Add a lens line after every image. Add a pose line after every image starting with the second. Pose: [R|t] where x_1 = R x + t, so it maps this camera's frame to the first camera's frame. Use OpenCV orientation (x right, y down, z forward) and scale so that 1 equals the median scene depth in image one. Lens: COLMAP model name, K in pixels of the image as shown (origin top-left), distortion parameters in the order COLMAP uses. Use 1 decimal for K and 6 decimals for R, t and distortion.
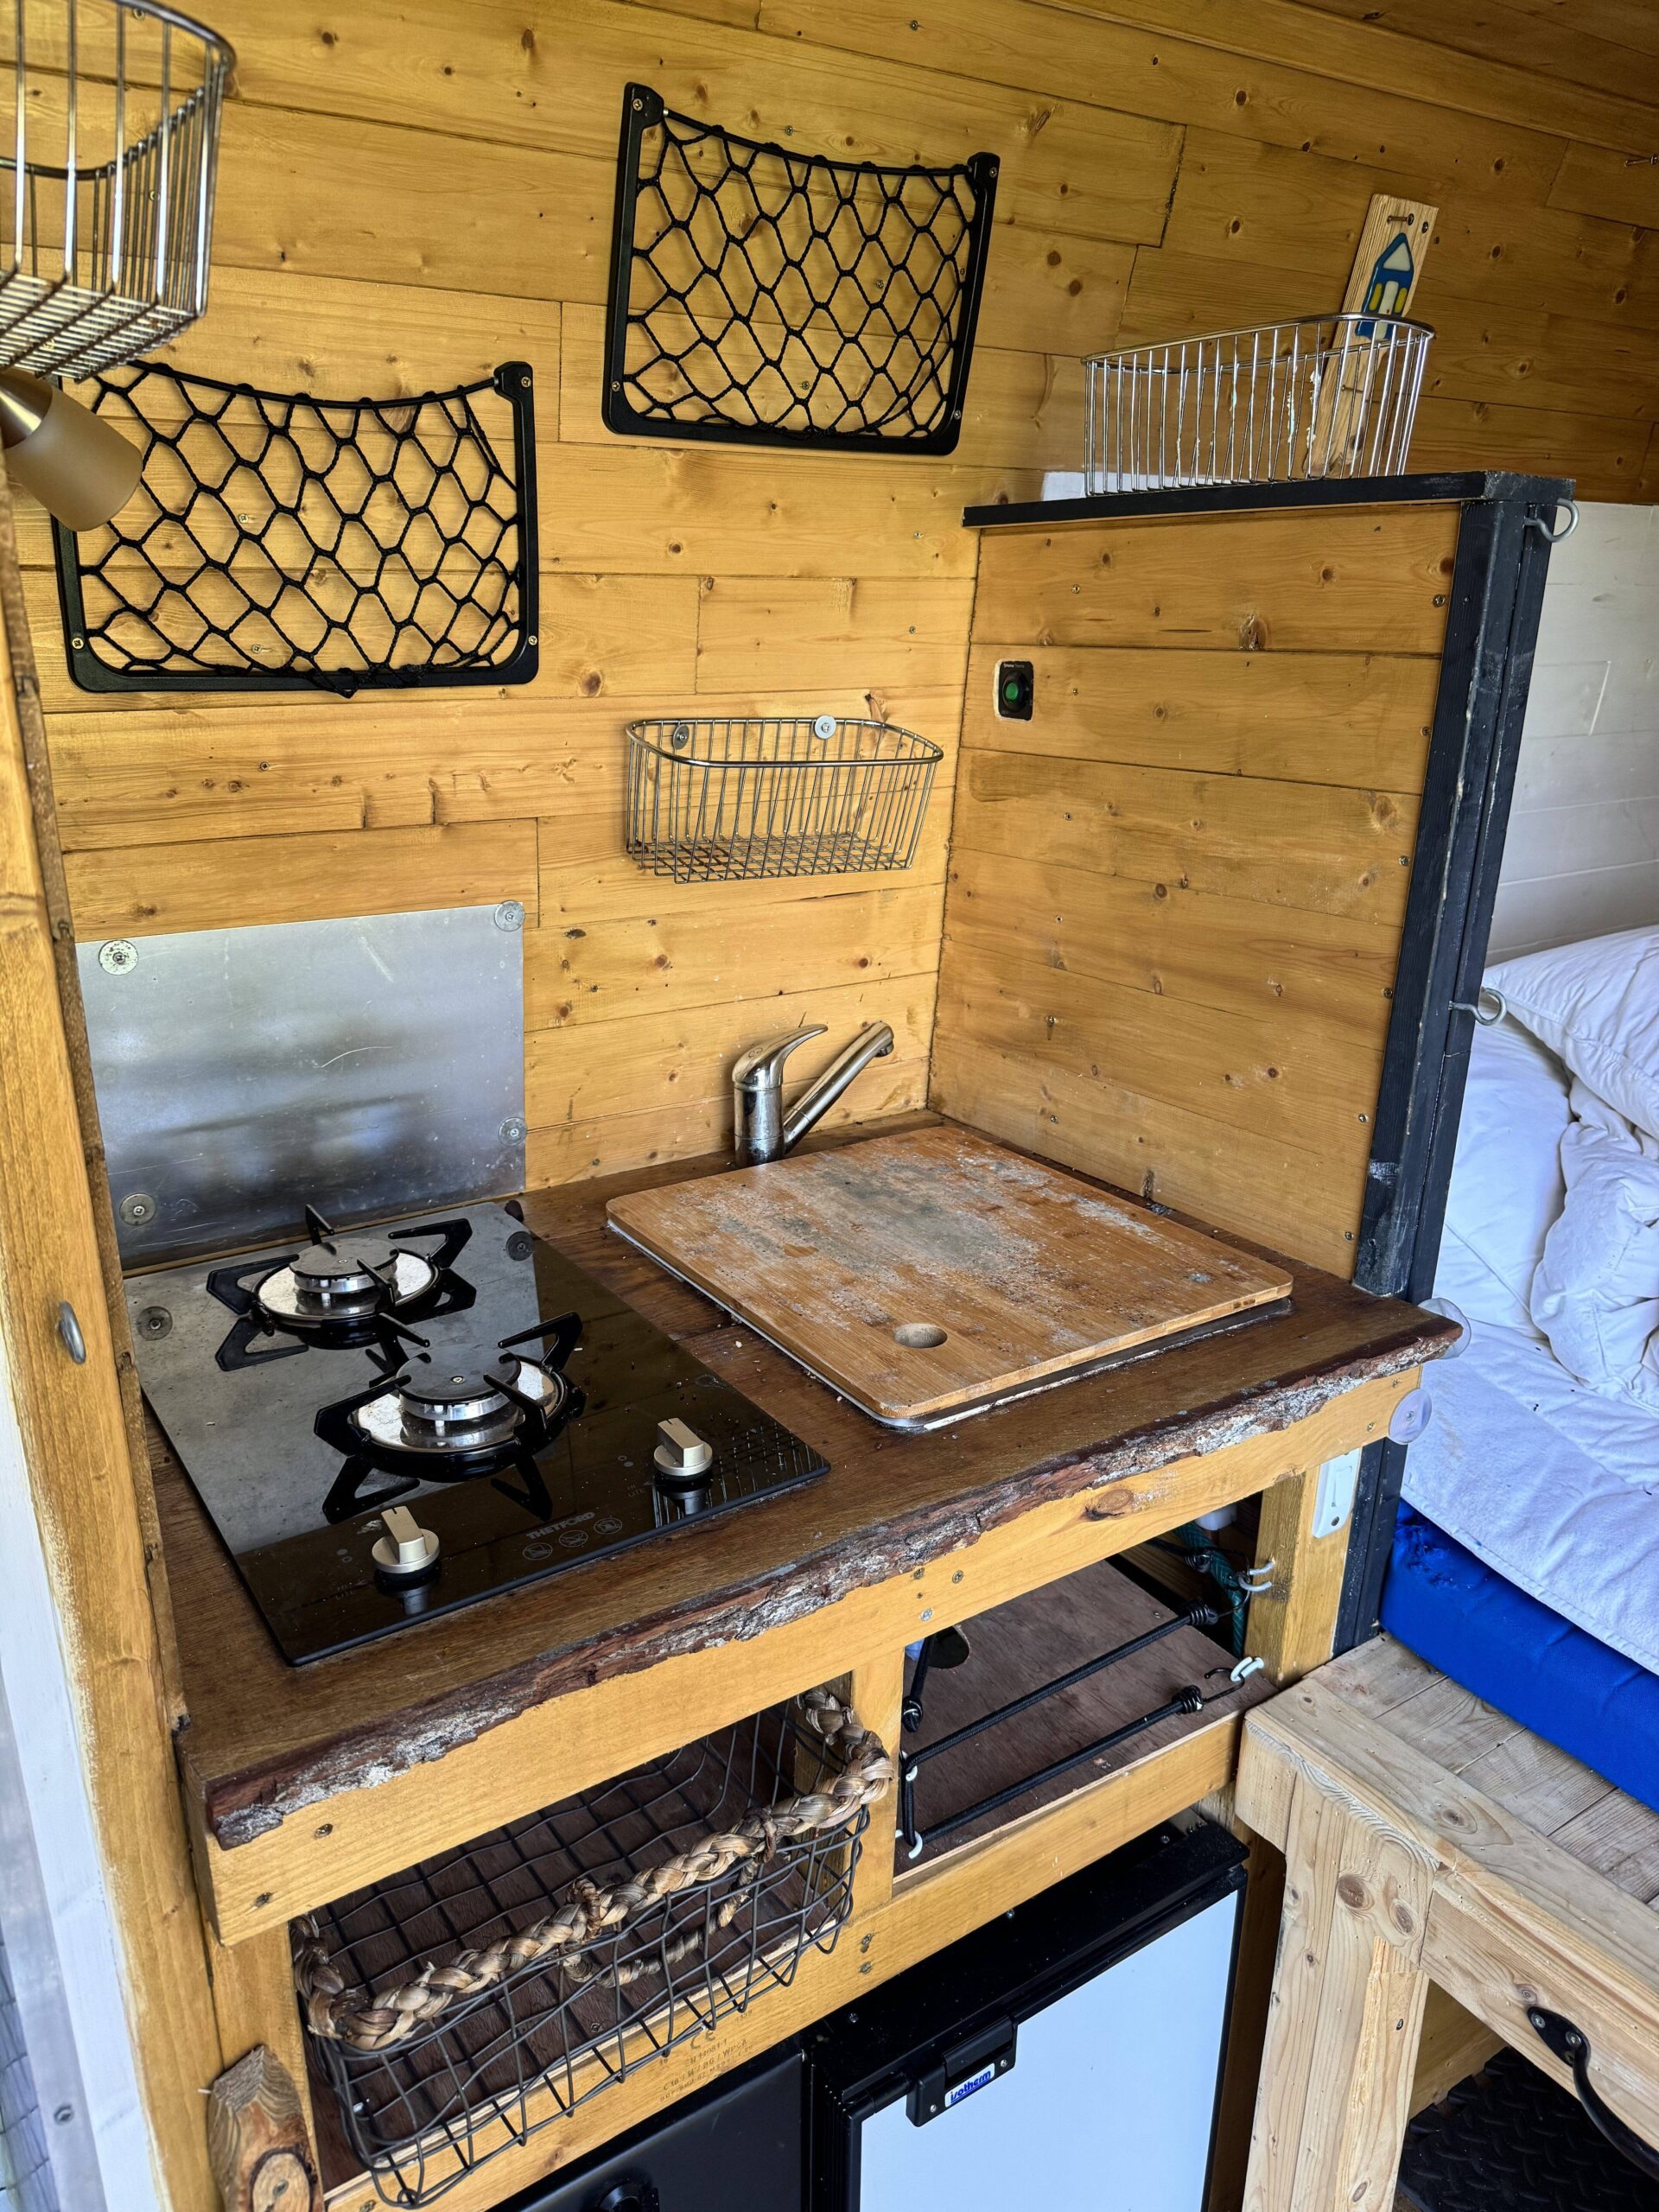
lens RADIAL K [[1569.4, 0, 829.5], [0, 1569.4, 1106.0], [0, 0, 1]] dist [-0.004139, -0.003739]
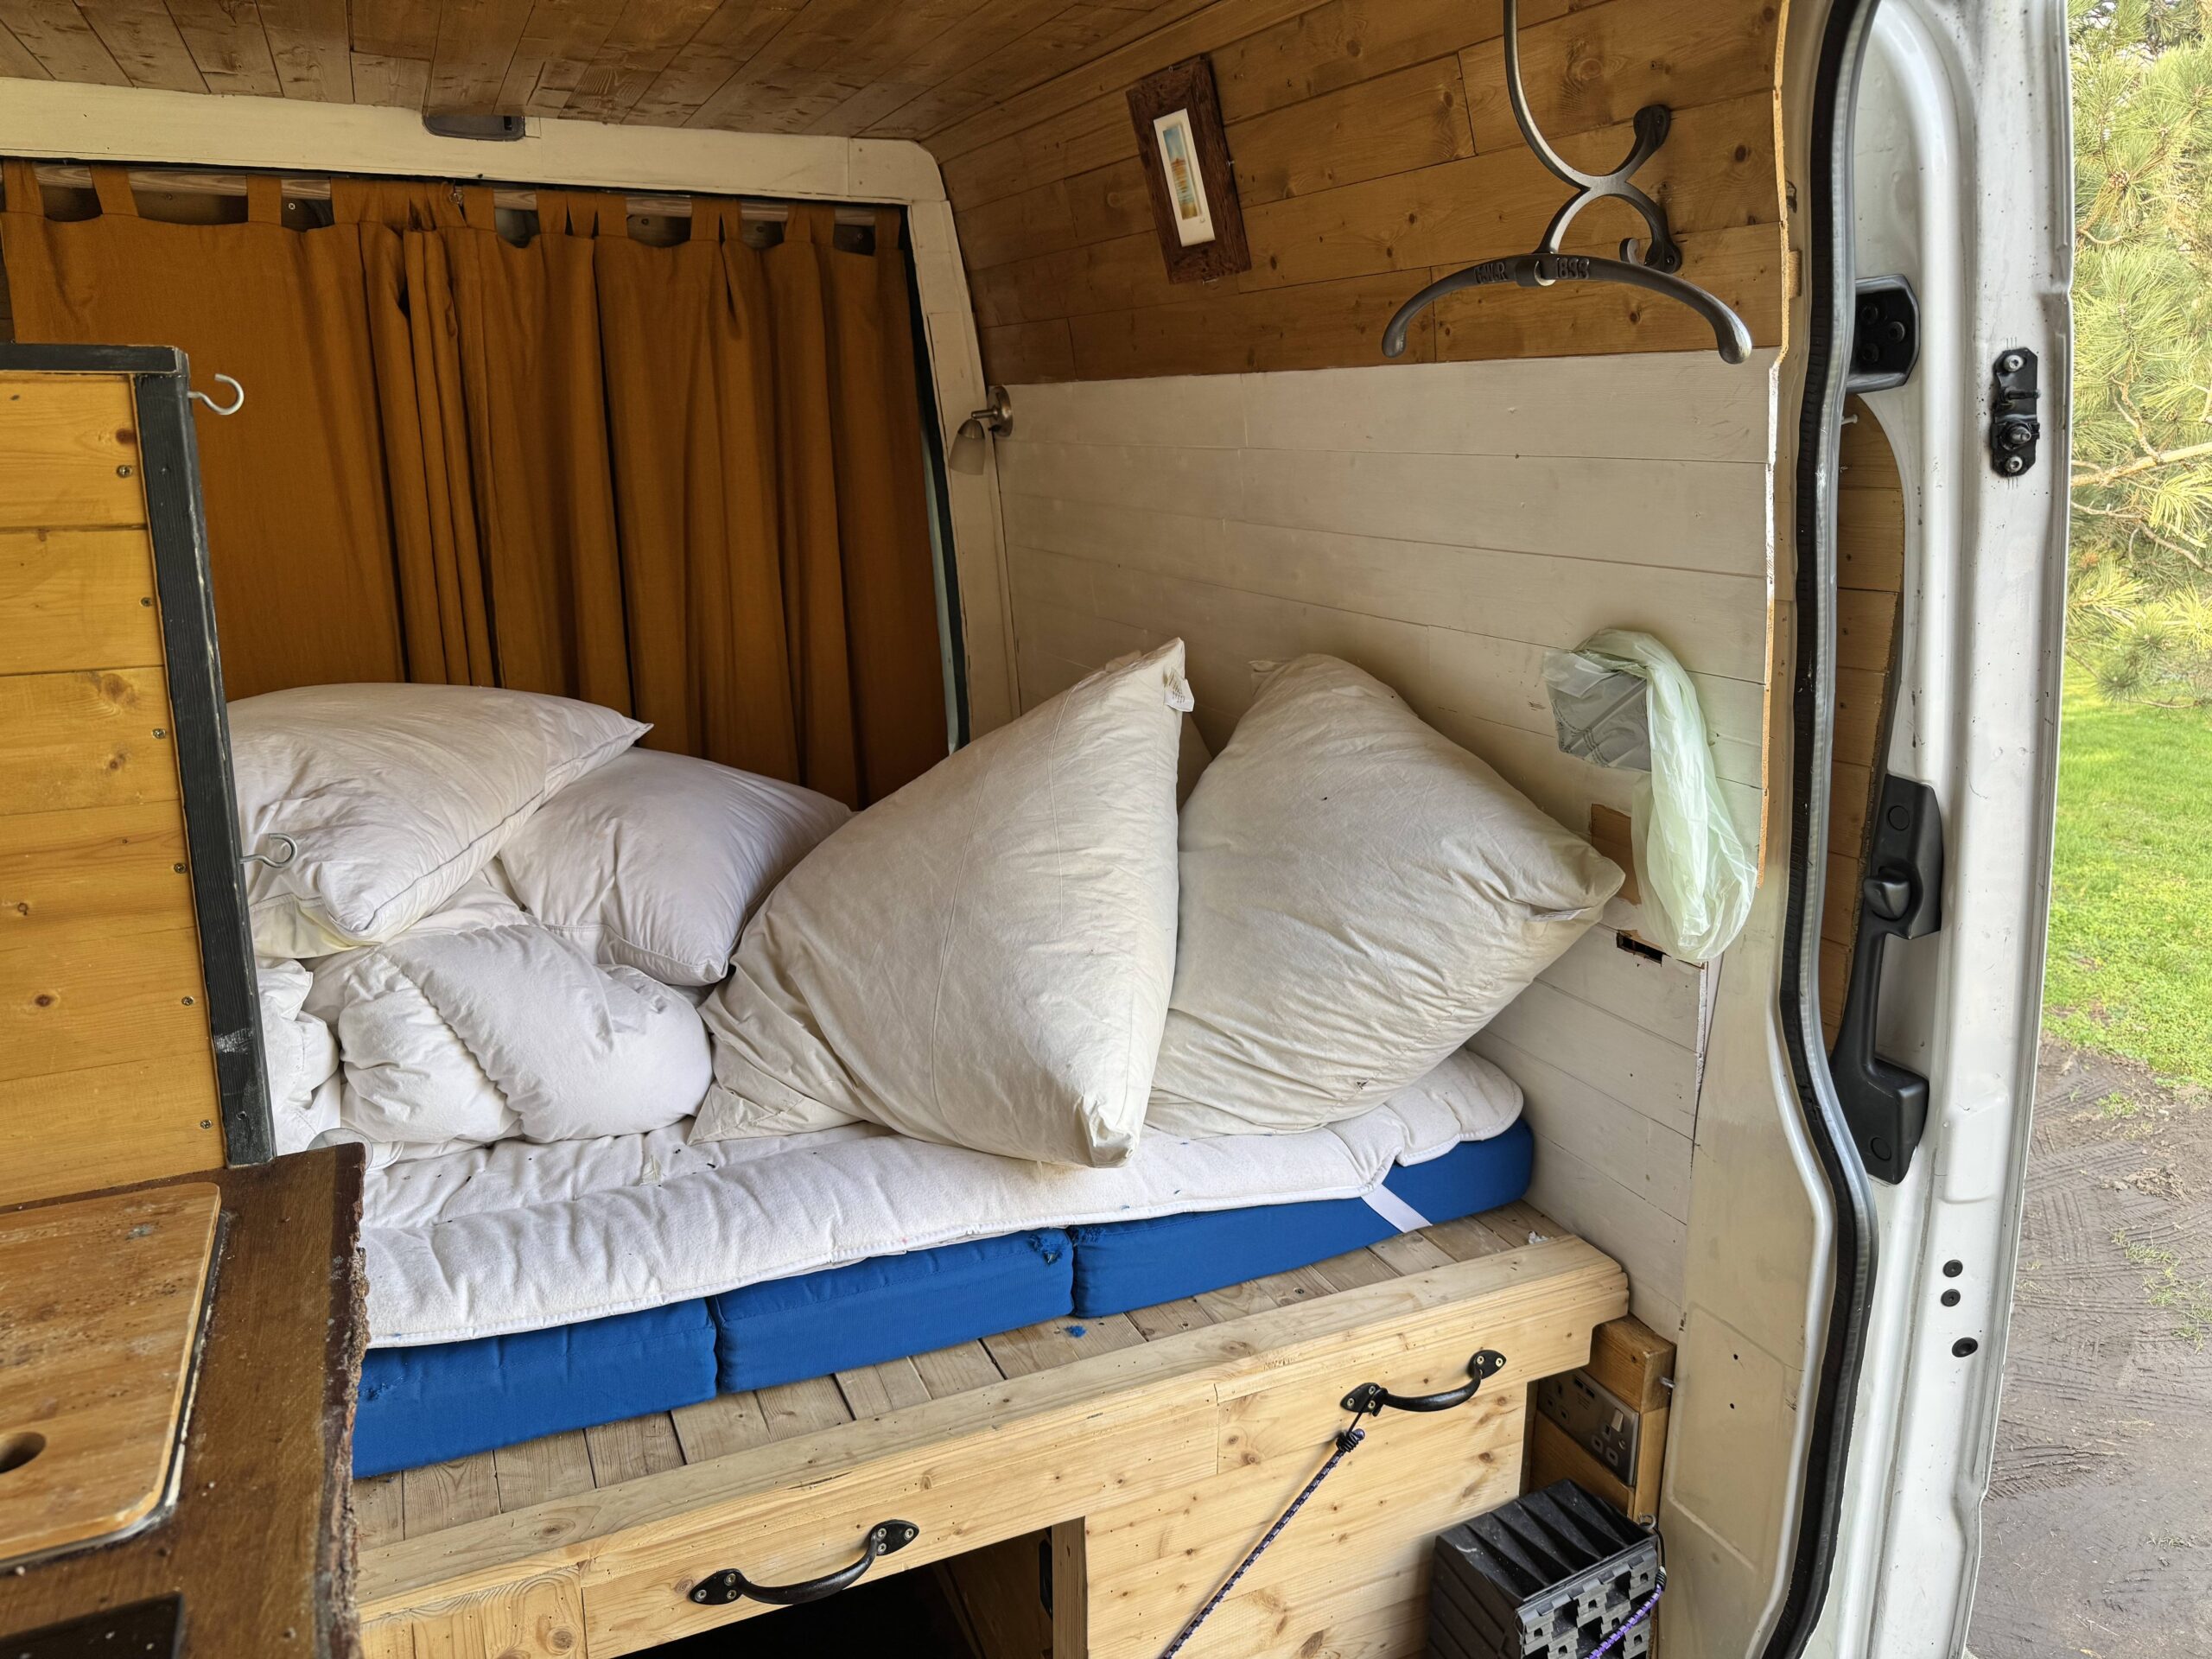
lens RADIAL K [[1557.3, 0, 1106.0], [0, 1557.3, 829.5], [0, 0, 1]] dist [-0.000833, -0.004245]
pose [[0.163685, -0.258777, 0.951967, -0.465733], [0.304903, 0.931006, 0.200653, -0.114803], [-0.938212, 0.257414, 0.231293, 0.242040]]
